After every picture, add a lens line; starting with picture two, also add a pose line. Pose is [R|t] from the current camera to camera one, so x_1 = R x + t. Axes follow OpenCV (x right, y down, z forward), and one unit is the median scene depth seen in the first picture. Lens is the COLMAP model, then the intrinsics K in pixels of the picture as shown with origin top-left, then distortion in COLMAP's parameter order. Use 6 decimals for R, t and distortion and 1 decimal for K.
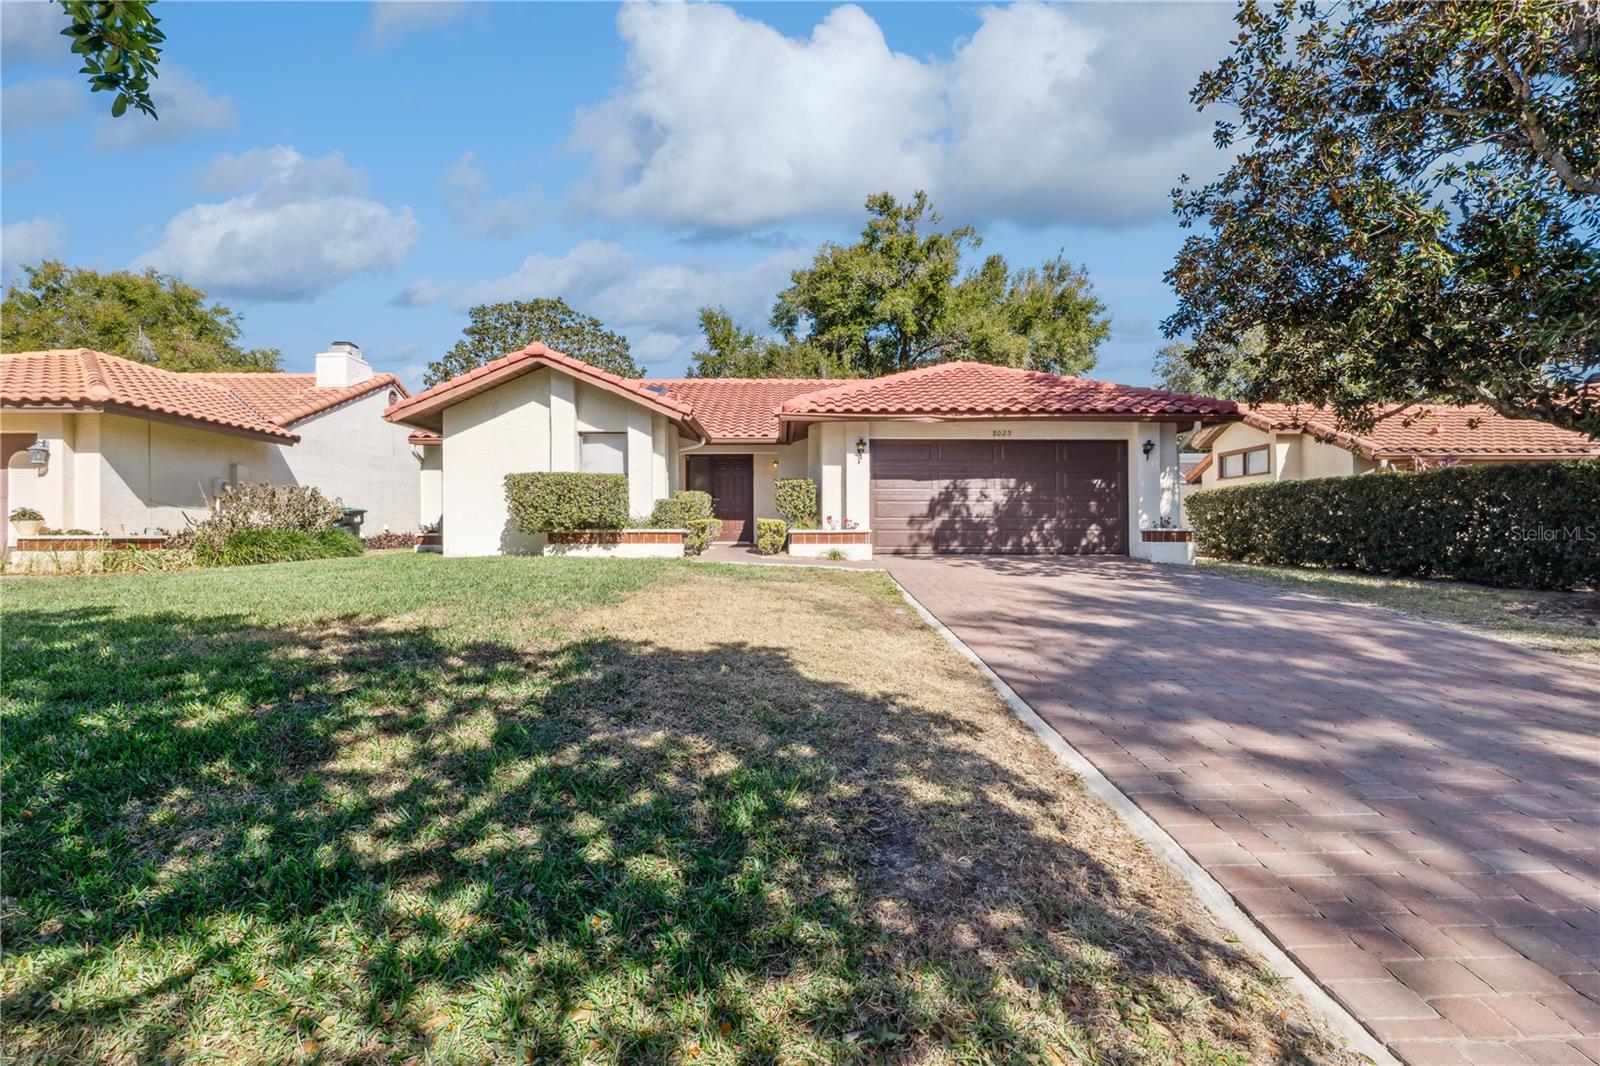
lens RADIAL K [[744.9, 0, 803.3], [0, 744.9, 532.9], [0, 0, 1]] dist [-0.025005, 0.007595]
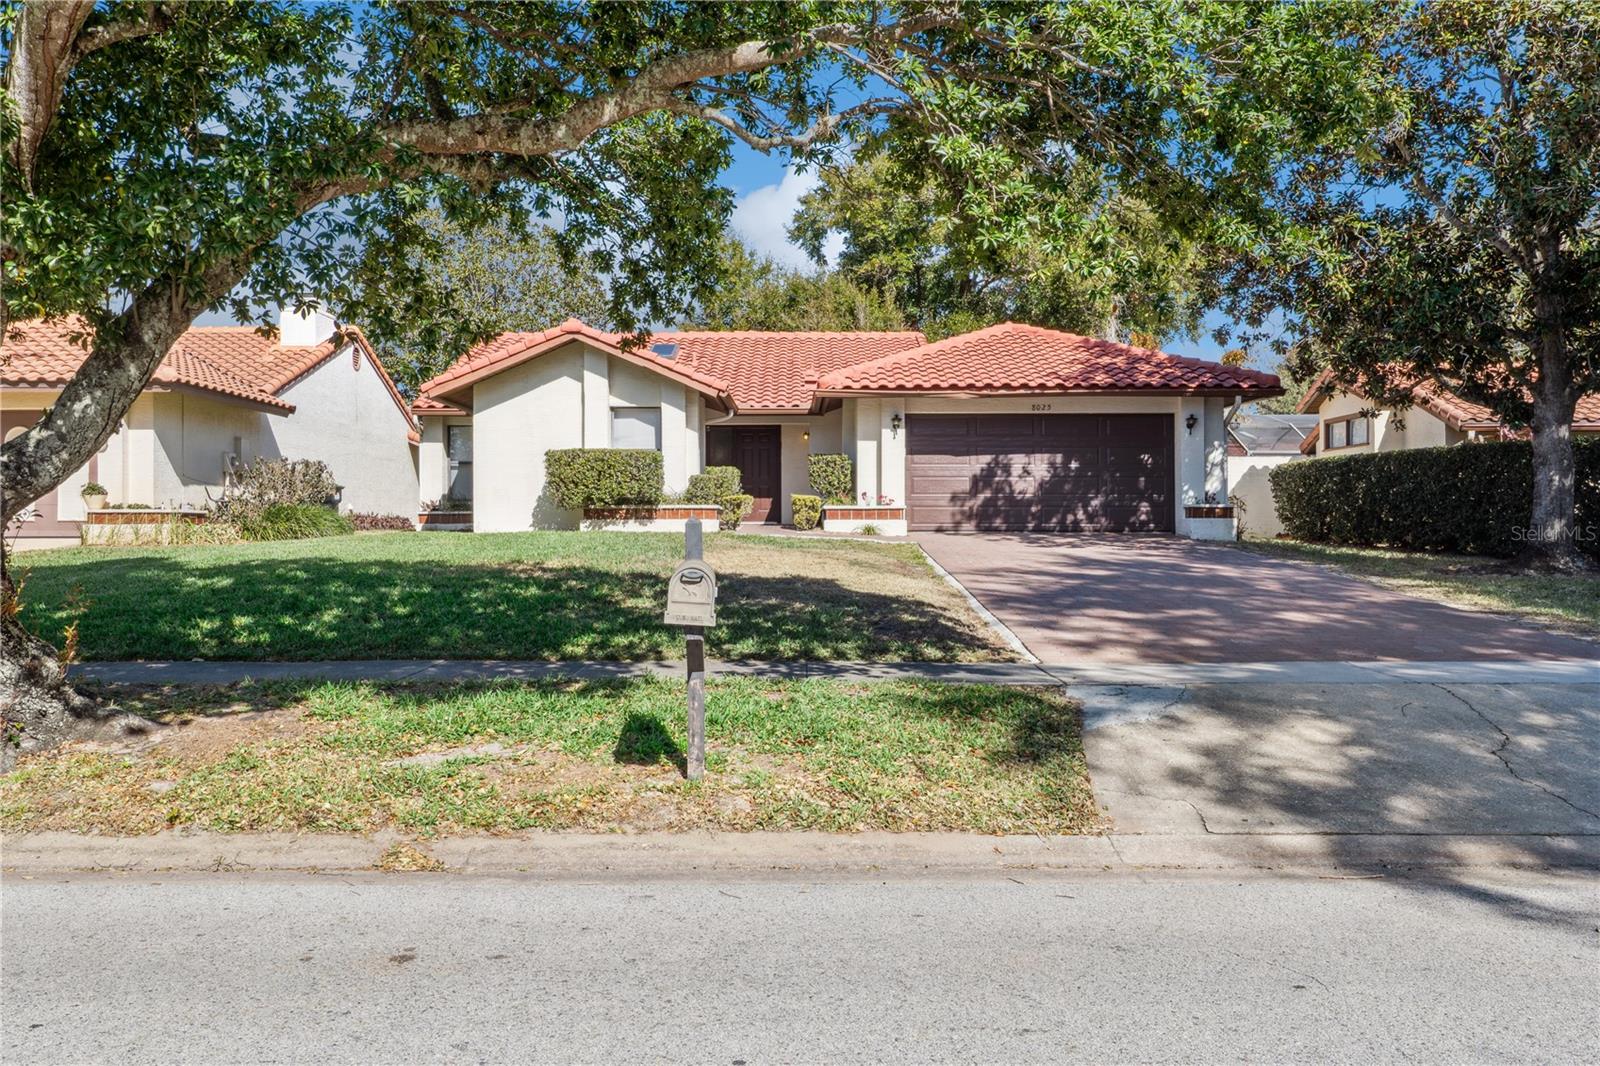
lens RADIAL K [[1176.1, 0, 800.0], [0, 1176.1, 533.0], [0, 0, 1]] dist [0.001945, 0.002026]
pose [[0.999651, 0.001164, -0.026404, -0.008964], [-0.000978, 0.999974, 0.007080, 0.020478], [0.026412, -0.007052, 0.999626, -0.558474]]
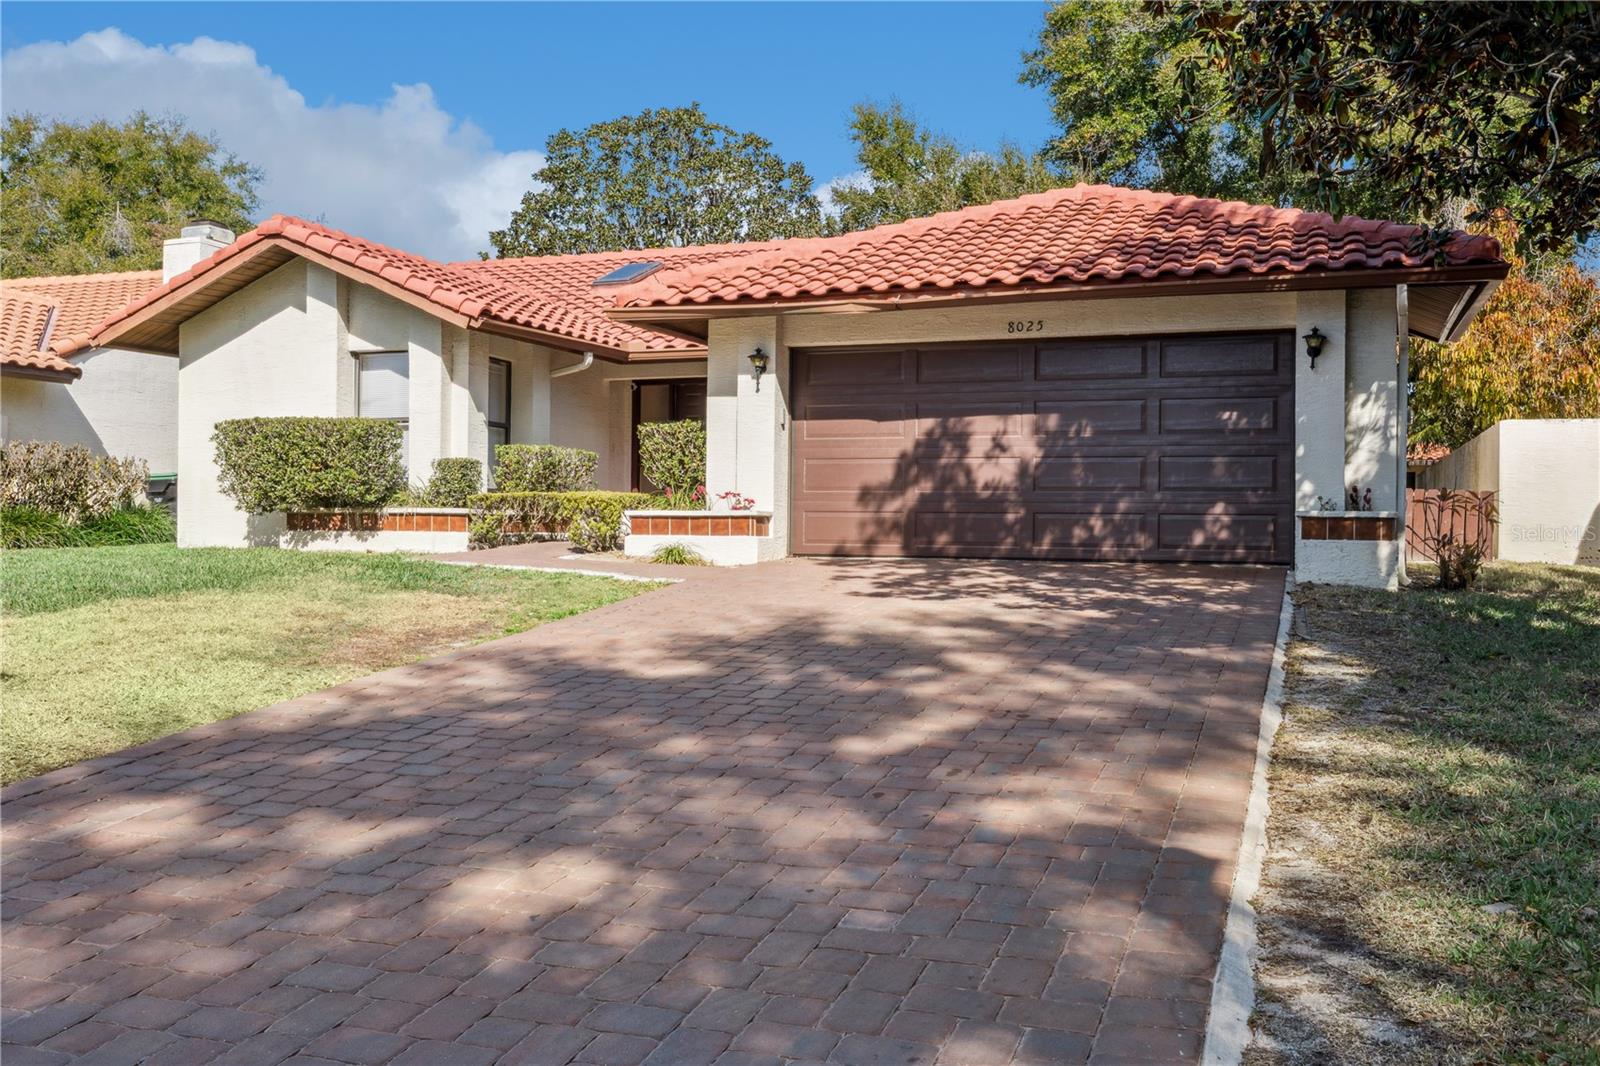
lens RADIAL K [[1438.3, 0, 801.5], [0, 1438.3, 531.8], [0, 0, 1]] dist [-0.004307, 0.013849]
pose [[0.933944, 0.010416, -0.357268, 0.483663], [-0.008105, 0.999935, 0.007966, 0.002626], [0.357328, -0.004544, 0.933968, 0.006300]]
